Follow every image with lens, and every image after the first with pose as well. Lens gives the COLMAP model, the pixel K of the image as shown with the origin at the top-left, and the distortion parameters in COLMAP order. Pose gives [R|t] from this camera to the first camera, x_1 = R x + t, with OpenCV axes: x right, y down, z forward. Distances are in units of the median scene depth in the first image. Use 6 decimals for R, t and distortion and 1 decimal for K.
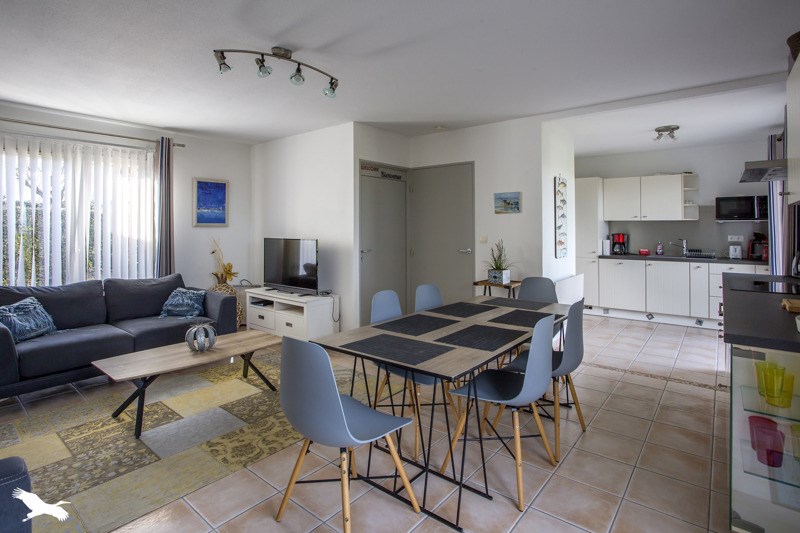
lens RADIAL K [[403.6, 0, 400.8], [0, 403.6, 227.9], [0, 0, 1]] dist [0.000008, 0.000251]
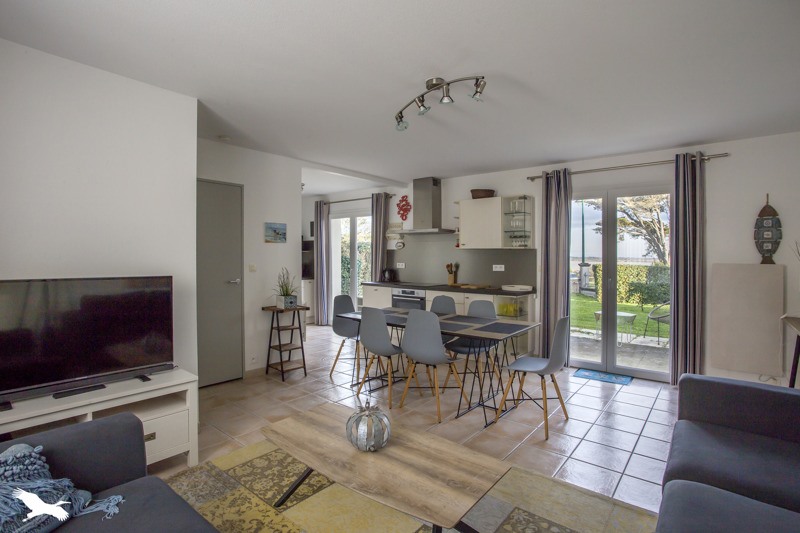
lens RADIAL K [[408.2, 0, 400.0], [0, 408.2, 266.5], [0, 0, 1]] dist [-0.001106, -0.000112]
pose [[-0.005114, -0.018610, 0.999814, -0.812826], [-0.001291, 0.999826, 0.018604, 0.005887], [-0.999986, -0.001196, -0.005137, 0.681869]]
